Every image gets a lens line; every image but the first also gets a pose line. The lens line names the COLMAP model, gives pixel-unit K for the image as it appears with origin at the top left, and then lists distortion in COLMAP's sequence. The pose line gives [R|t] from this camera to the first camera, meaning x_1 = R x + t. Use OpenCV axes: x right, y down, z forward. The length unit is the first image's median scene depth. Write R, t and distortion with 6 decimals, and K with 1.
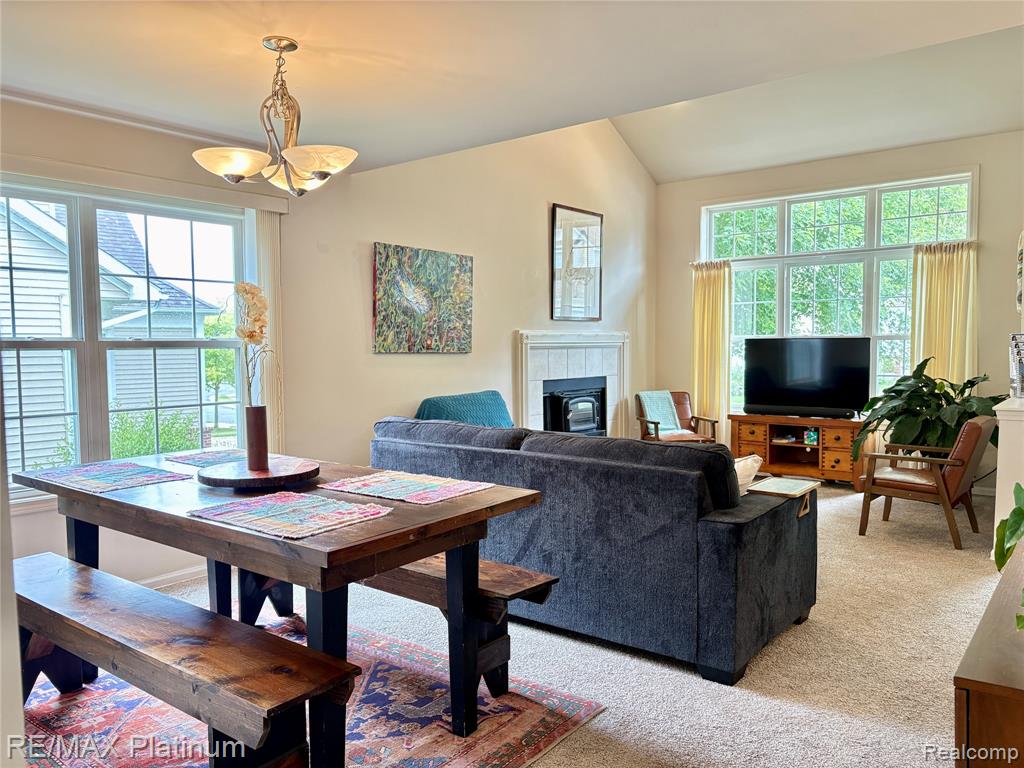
lens RADIAL K [[773.2, 0, 513.5], [0, 773.2, 390.8], [0, 0, 1]] dist [0.035628, -0.033309]
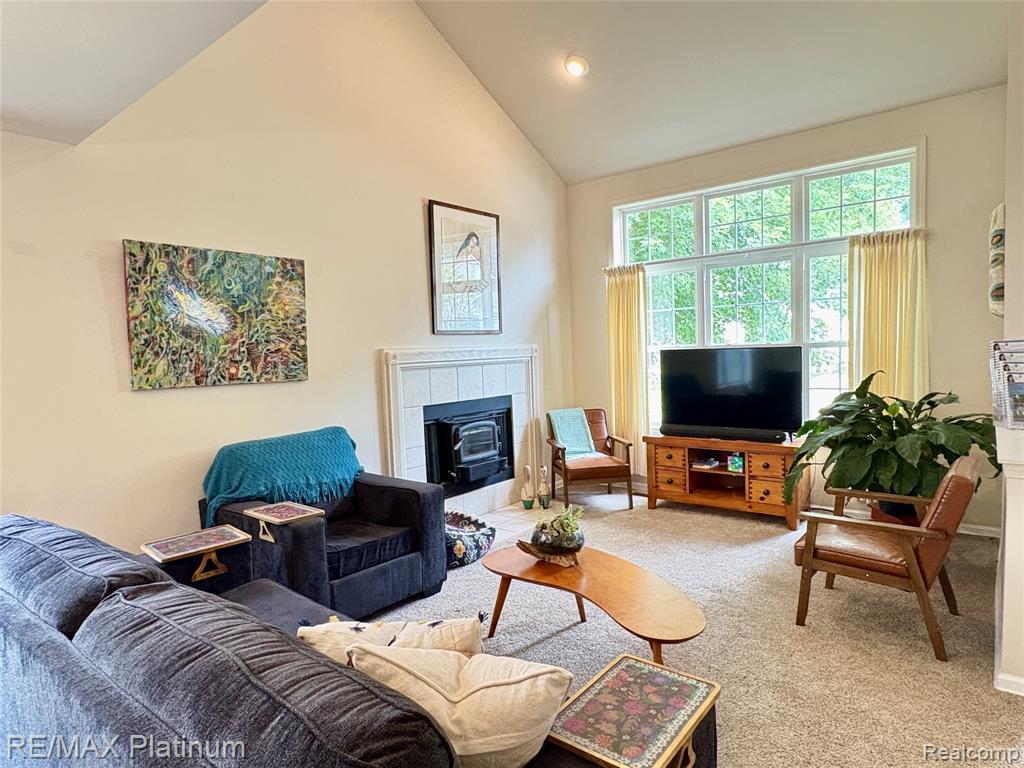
lens RADIAL K [[601.8, 0, 512.7], [0, 601.8, 388.2], [0, 0, 1]] dist [-0.014262, 0.002374]
pose [[0.999596, -0.027037, -0.008804, 0.145479], [0.027075, 0.999624, 0.004307, -0.033722], [0.008684, -0.004543, 0.999952, 0.336332]]
